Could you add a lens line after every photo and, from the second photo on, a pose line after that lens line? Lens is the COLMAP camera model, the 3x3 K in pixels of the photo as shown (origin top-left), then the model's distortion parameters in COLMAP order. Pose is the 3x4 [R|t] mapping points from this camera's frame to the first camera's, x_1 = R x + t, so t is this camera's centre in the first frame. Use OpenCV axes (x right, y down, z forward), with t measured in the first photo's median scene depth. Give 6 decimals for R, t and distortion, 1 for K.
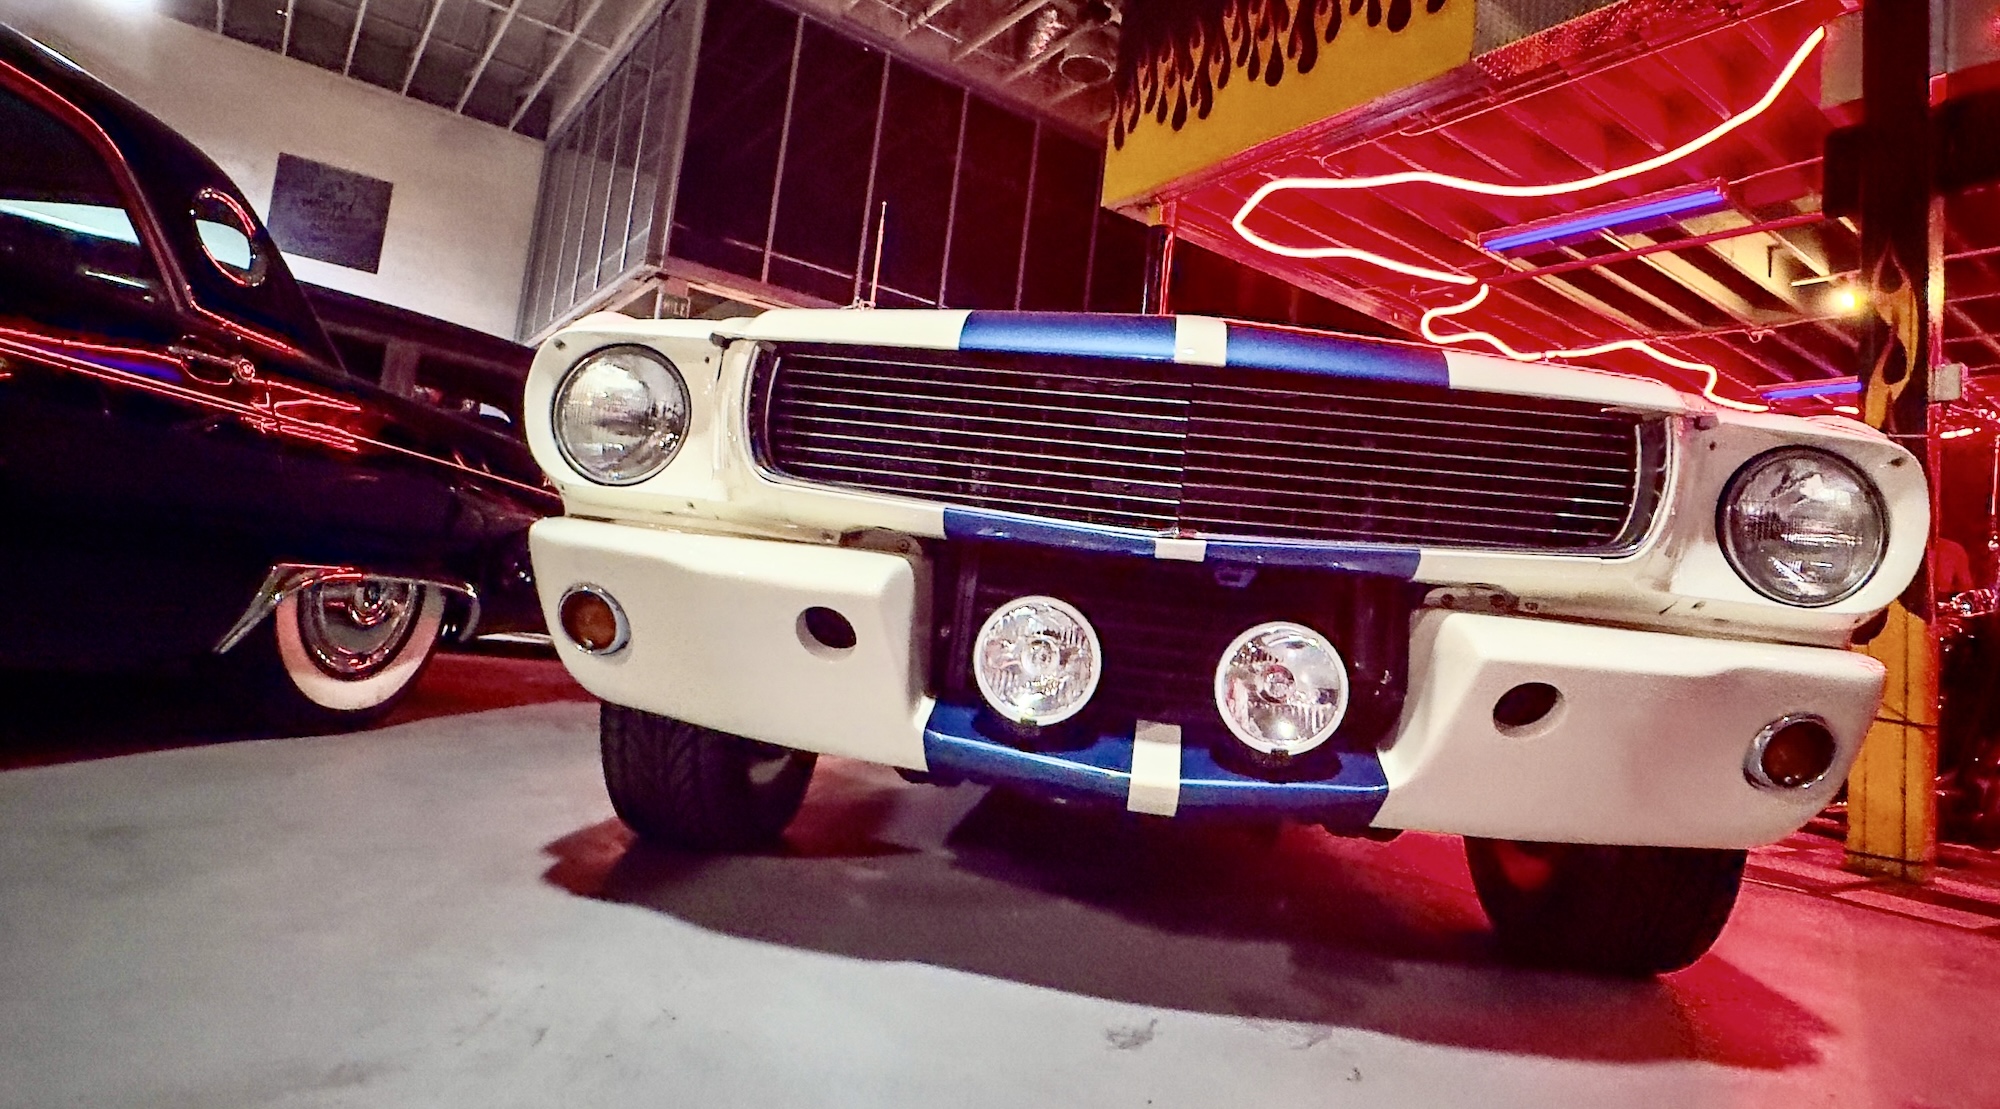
lens RADIAL K [[1095.3, 0, 1009.2], [0, 1095.3, 504.6], [0, 0, 1]] dist [-0.005782, -0.000601]
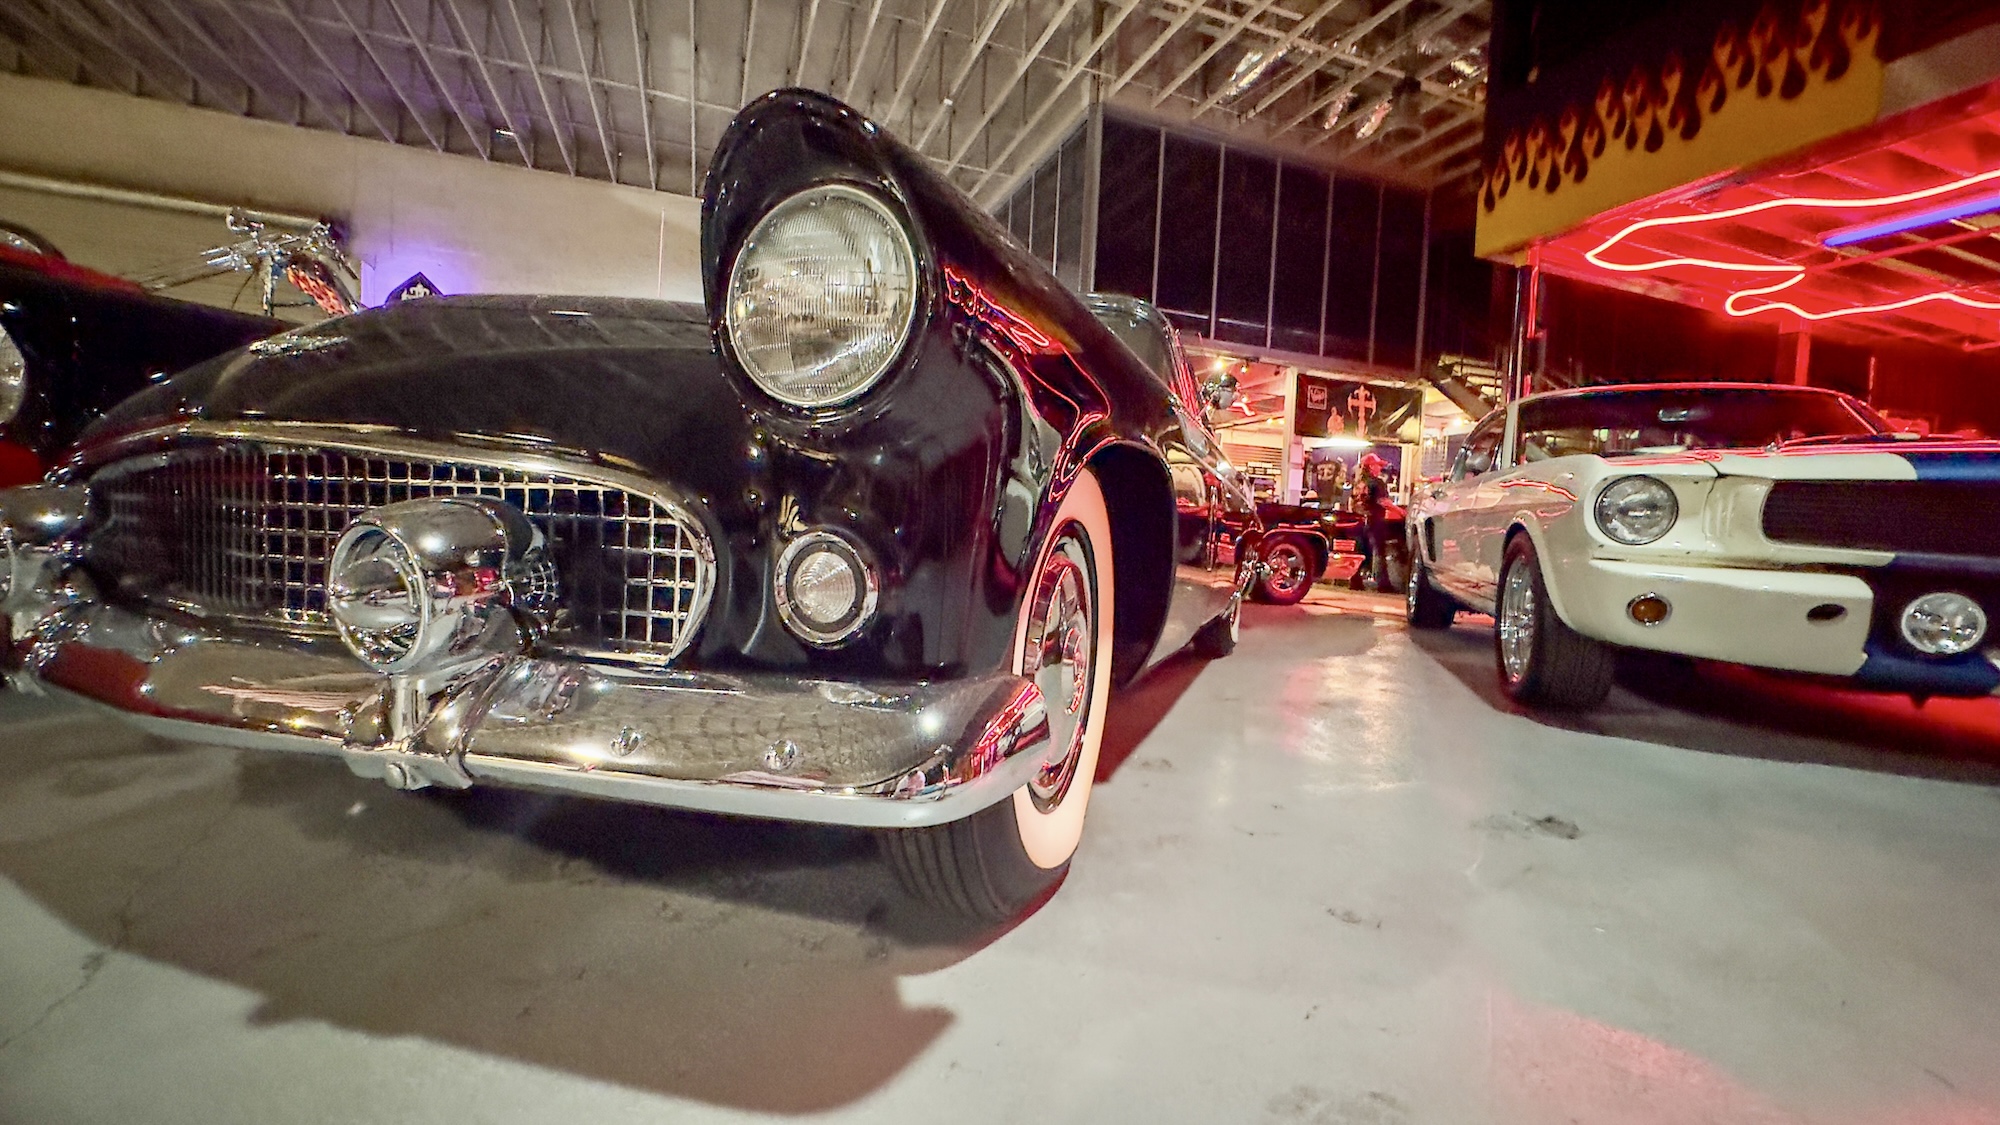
lens RADIAL K [[797.7, 0, 994.3], [0, 797.7, 556.9], [0, 0, 1]] dist [0.001372, 0.000477]
pose [[0.963426, -0.055169, -0.262234, -0.271390], [0.087105, 0.989910, 0.111761, -0.064023], [0.253422, -0.130515, 0.958511, -0.182005]]
